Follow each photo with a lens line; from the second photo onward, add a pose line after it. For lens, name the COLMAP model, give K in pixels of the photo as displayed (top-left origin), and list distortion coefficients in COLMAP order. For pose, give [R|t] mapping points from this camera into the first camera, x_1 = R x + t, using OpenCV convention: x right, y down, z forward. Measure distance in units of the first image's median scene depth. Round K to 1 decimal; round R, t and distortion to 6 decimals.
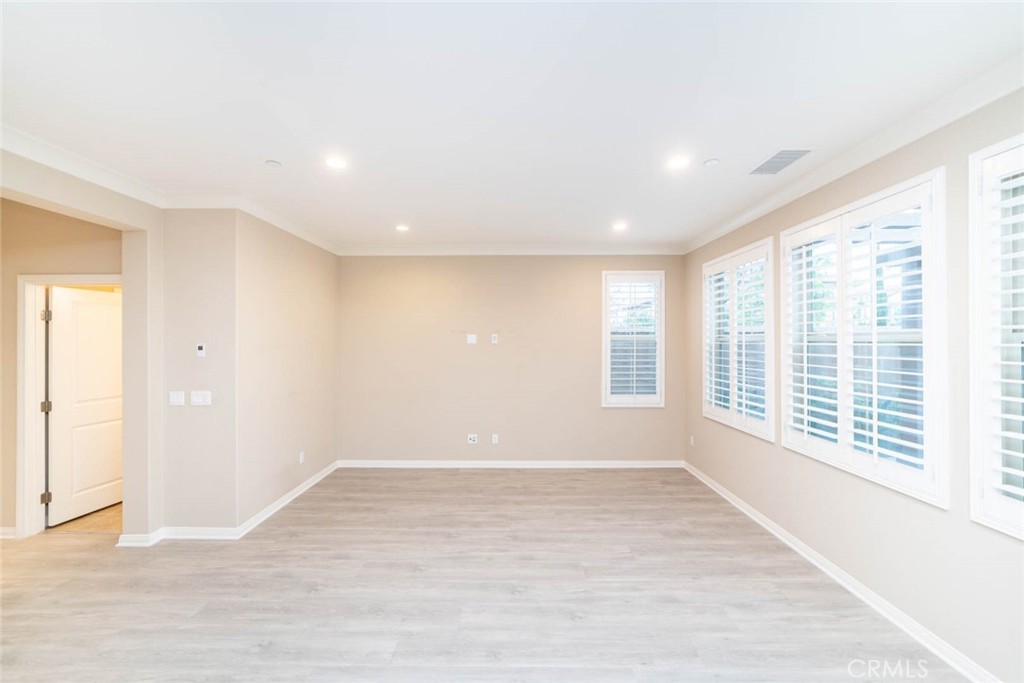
lens RADIAL K [[394.2, 0, 510.3], [0, 394.2, 337.6], [0, 0, 1]] dist [-0.023042, 0.007806]
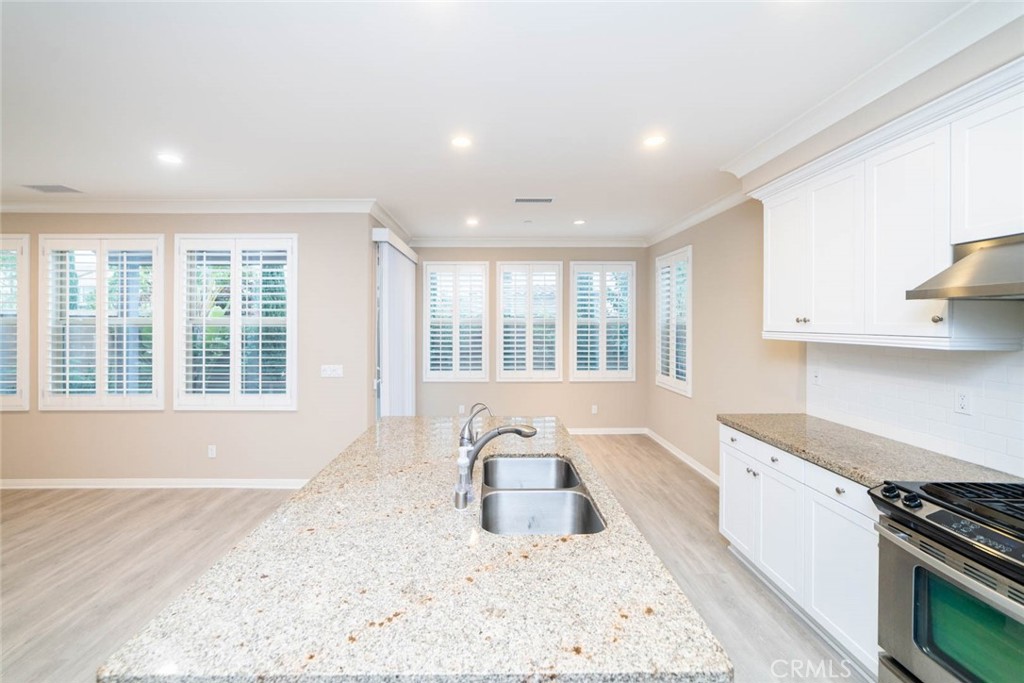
lens RADIAL K [[407.2, 0, 497.9], [0, 407.2, 321.6], [0, 0, 1]] dist [-0.026618, 0.009164]
pose [[-0.023442, 0.002092, 0.999723, -0.548898], [-0.008192, 0.999964, -0.002285, -0.006871], [-0.999692, -0.008243, -0.023424, -0.373600]]
